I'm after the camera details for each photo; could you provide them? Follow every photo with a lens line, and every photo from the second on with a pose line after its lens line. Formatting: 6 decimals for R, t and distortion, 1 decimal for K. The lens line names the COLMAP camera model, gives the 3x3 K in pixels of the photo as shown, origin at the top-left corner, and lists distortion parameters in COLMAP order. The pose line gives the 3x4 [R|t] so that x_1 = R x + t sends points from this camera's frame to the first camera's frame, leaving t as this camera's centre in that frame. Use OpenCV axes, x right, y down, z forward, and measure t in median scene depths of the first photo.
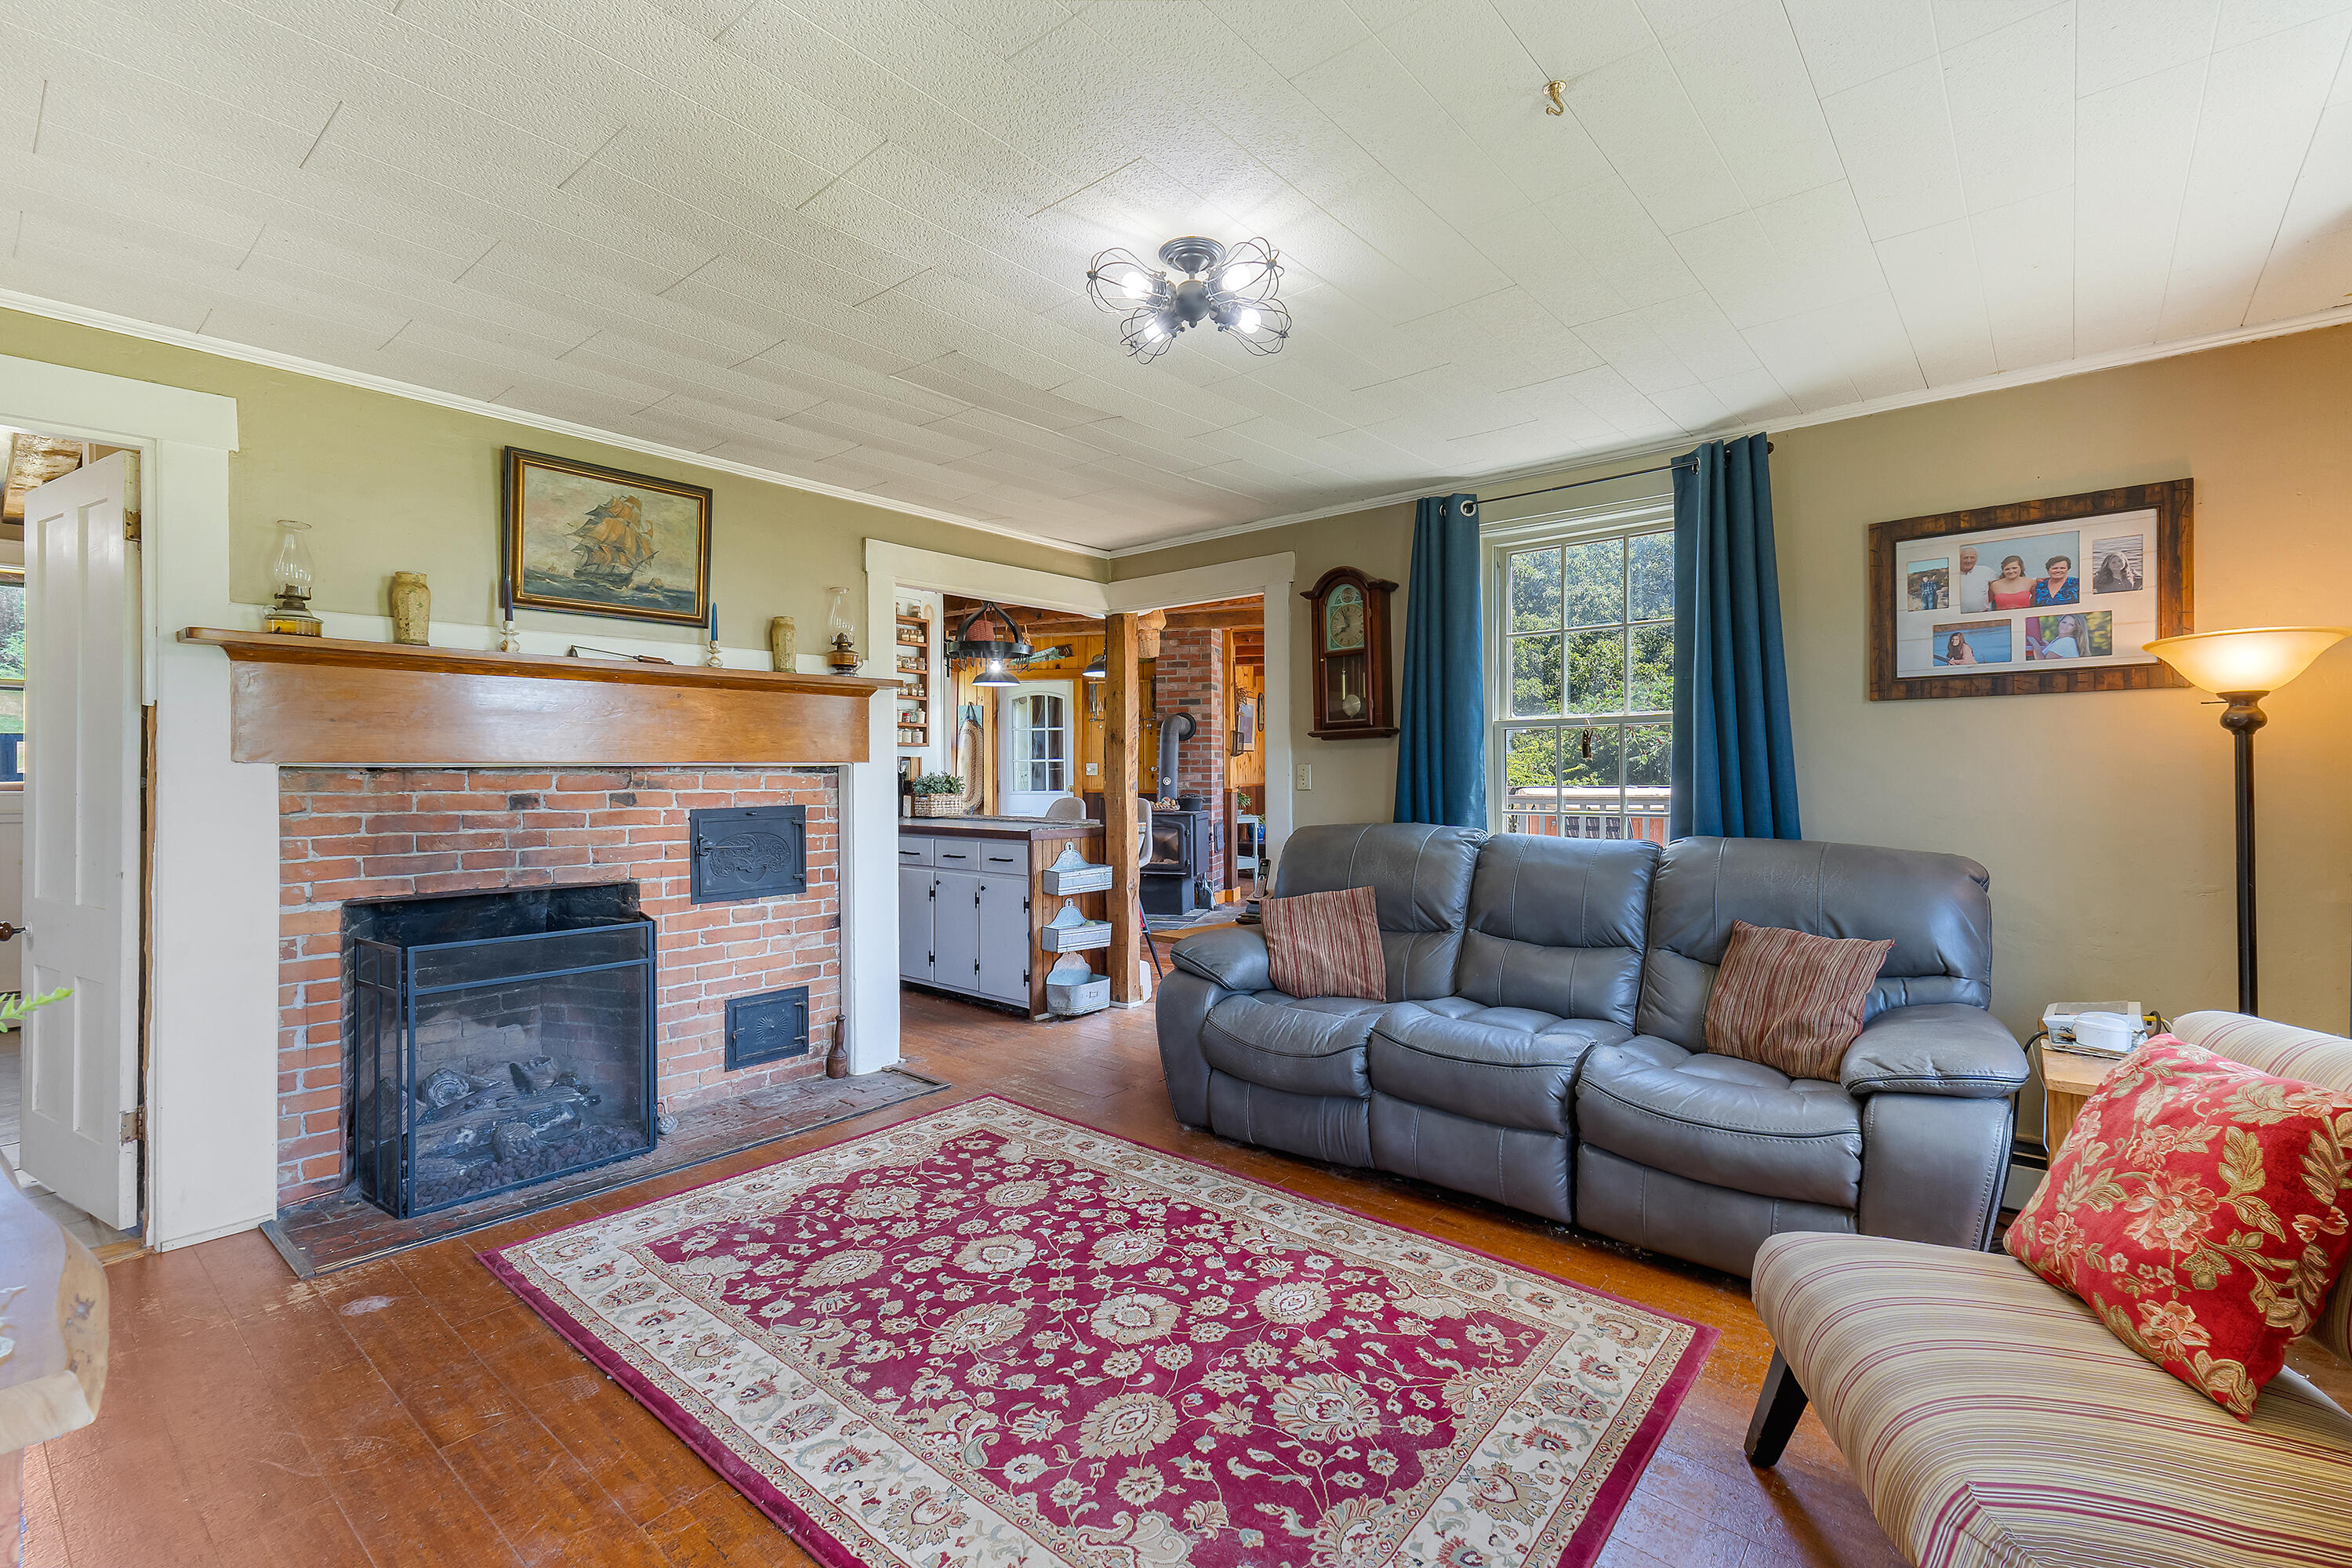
lens RADIAL K [[1002.6, 0, 1167.4], [0, 1002.6, 788.9], [0, 0, 1]] dist [0.003273, 0.000089]
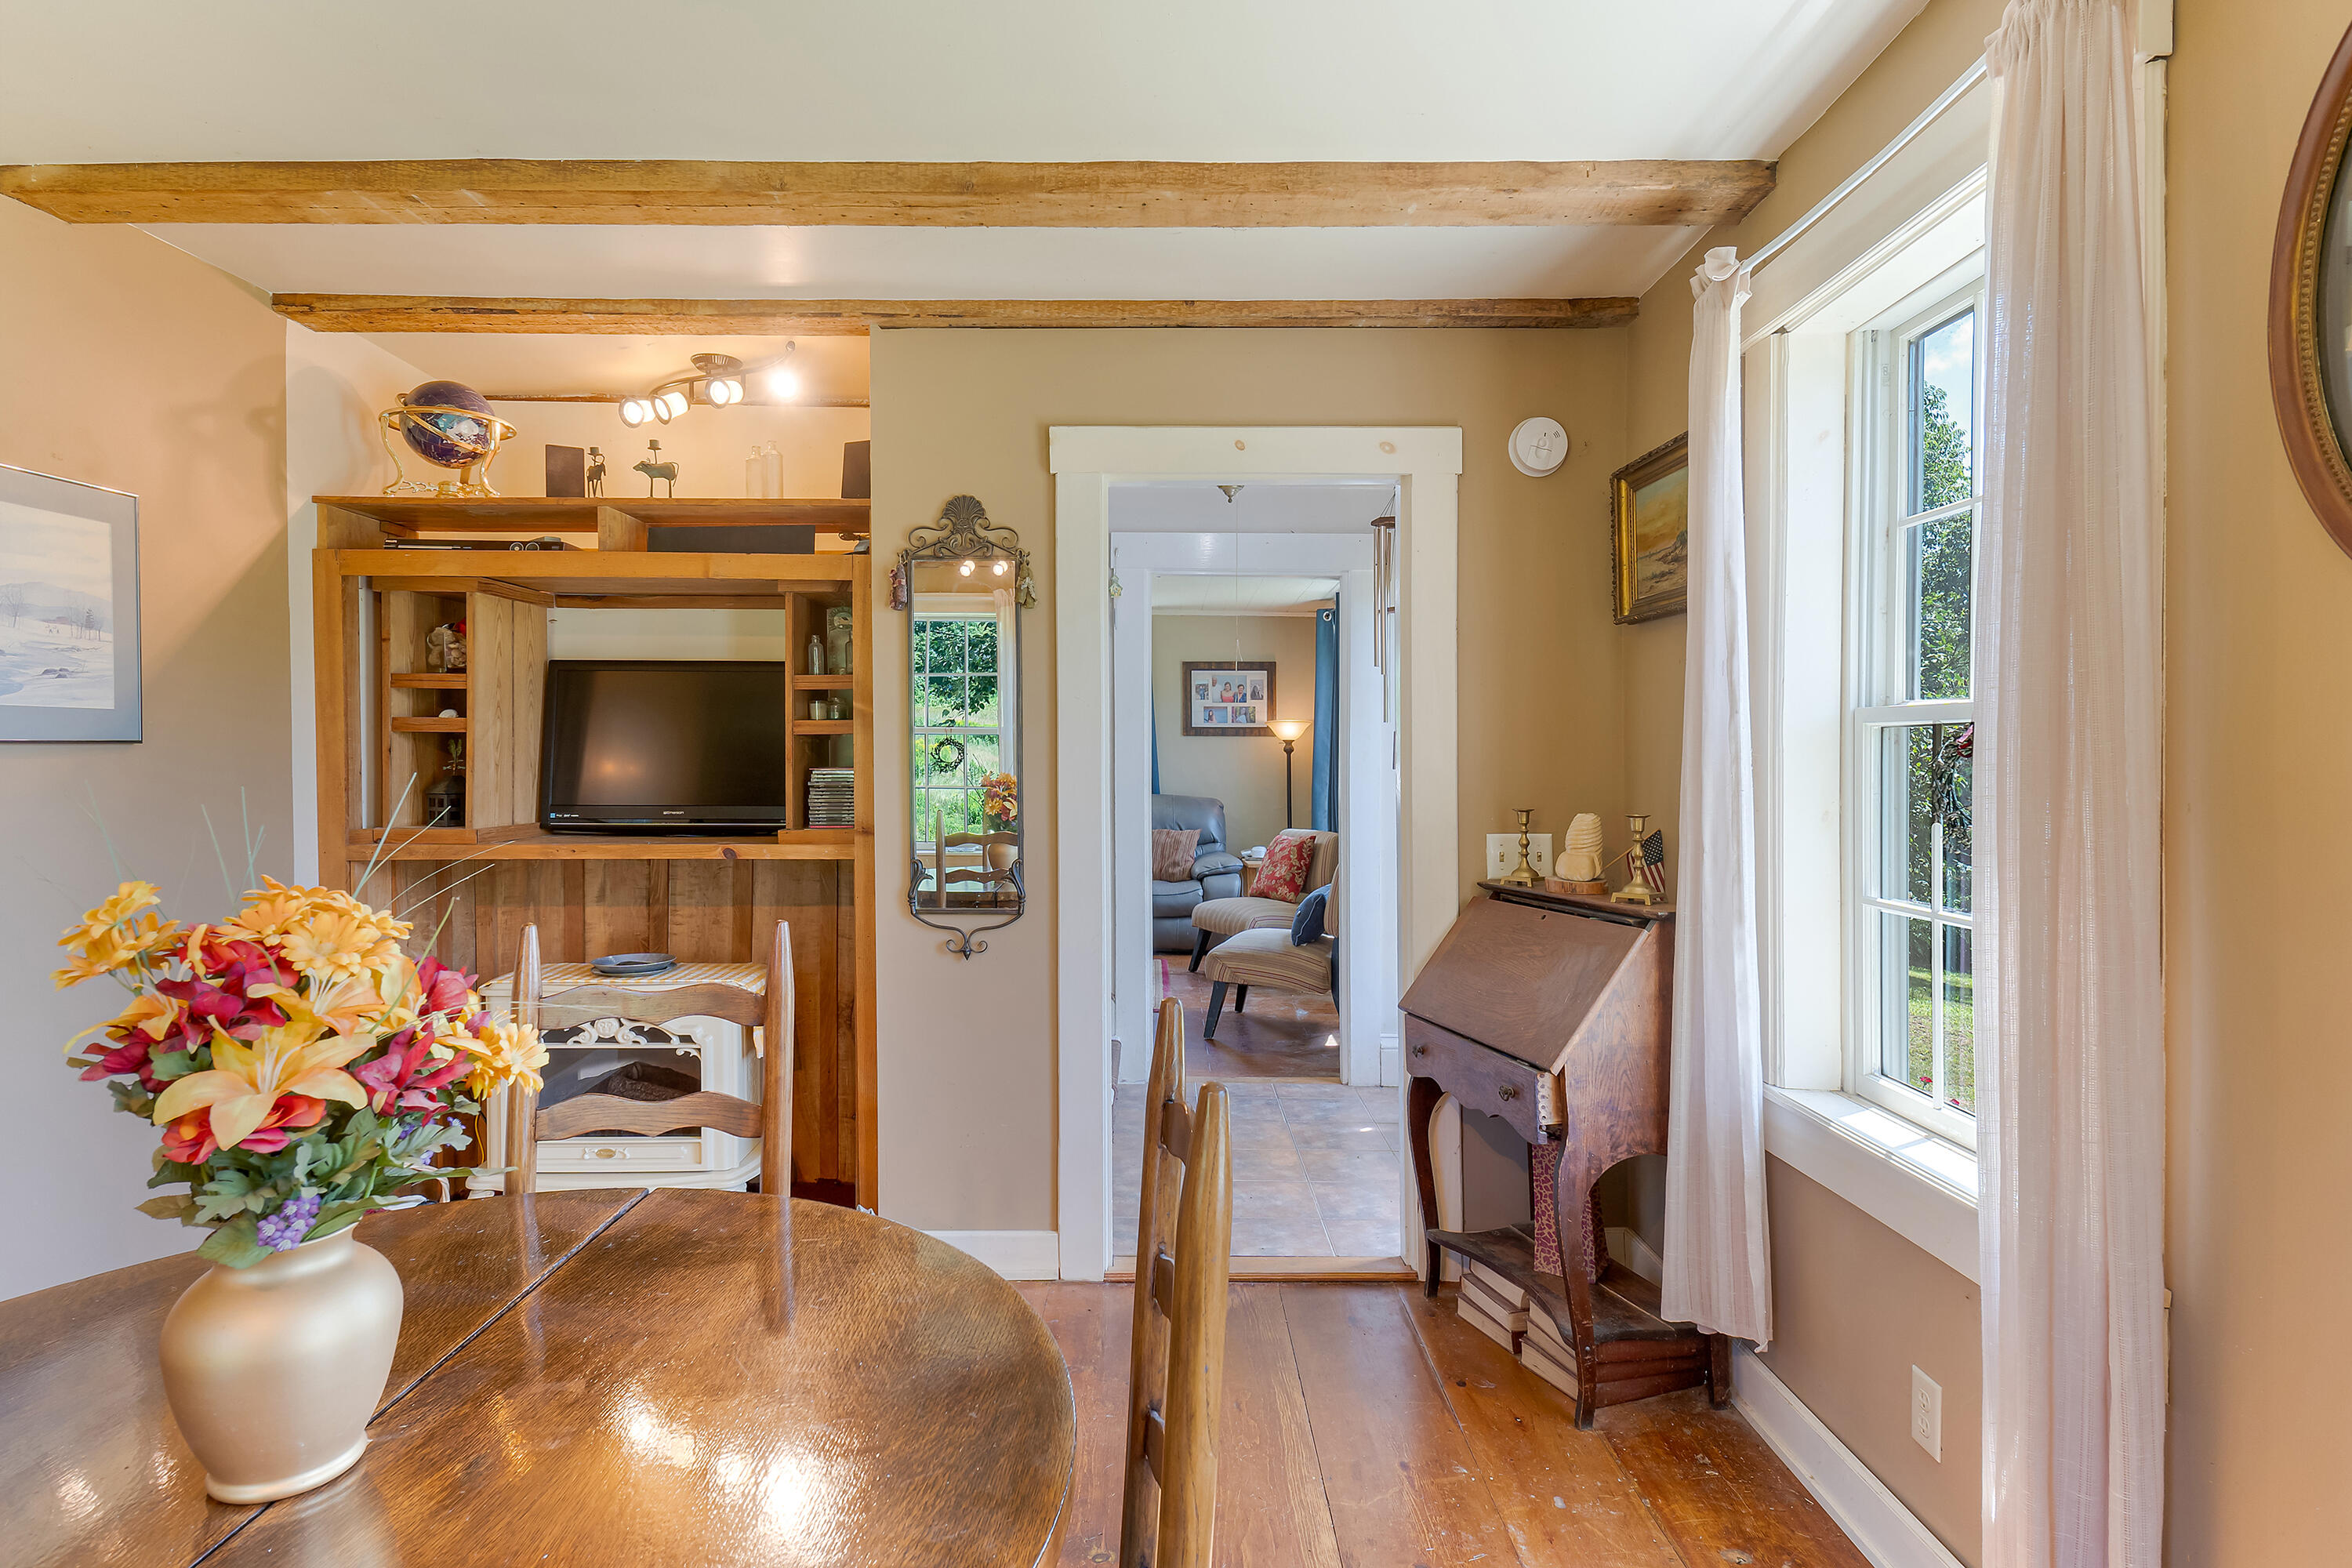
lens RADIAL K [[1410.7, 0, 1176.8], [0, 1410.7, 777.7], [0, 0, 1]] dist [0.000023, 0.000000]
pose [[0.726221, -0.004800, 0.687444, -1.848596], [-0.003993, 0.999929, 0.011201, -0.028184], [-0.687449, -0.010879, 0.726151, -1.633803]]
